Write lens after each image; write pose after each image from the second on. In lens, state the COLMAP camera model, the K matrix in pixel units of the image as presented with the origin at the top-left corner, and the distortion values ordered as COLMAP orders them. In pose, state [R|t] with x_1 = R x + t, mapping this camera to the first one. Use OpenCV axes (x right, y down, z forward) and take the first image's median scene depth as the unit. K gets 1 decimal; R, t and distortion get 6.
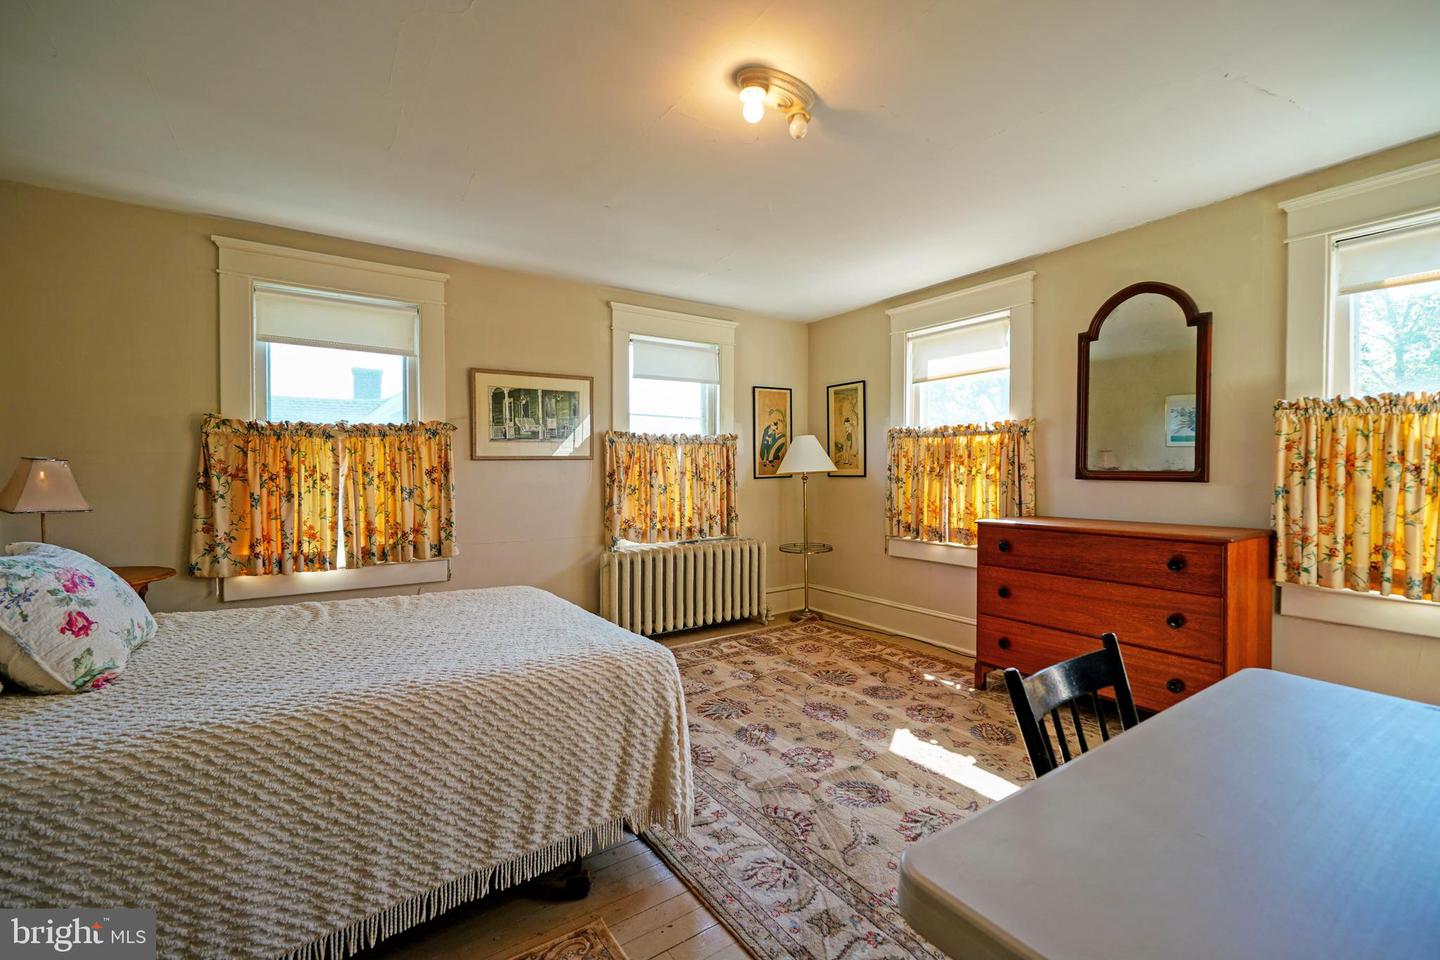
lens RADIAL K [[609.3, 0, 713.9], [0, 609.3, 473.0], [0, 0, 1]] dist [-0.007563, 0.004872]
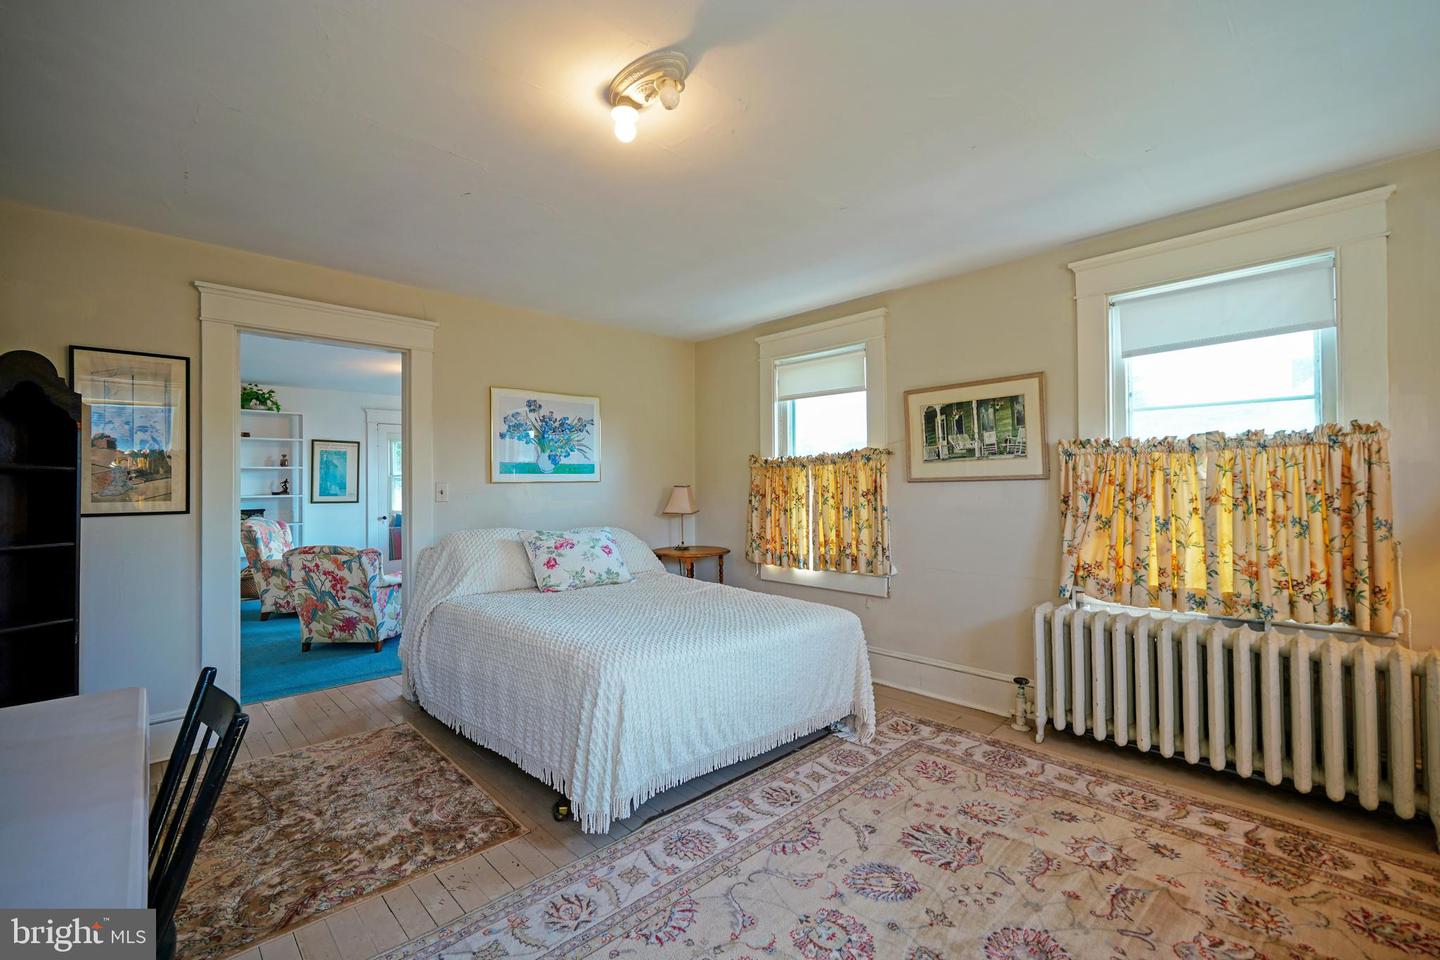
lens RADIAL K [[609.3, 0, 709.6], [0, 609.3, 476.3], [0, 0, 1]] dist [-0.007563, 0.004872]
pose [[0.156206, -0.014090, -0.987624, 0.511888], [0.001621, 0.999901, -0.014008, -0.016717], [0.987723, 0.000587, 0.156213, 0.489603]]
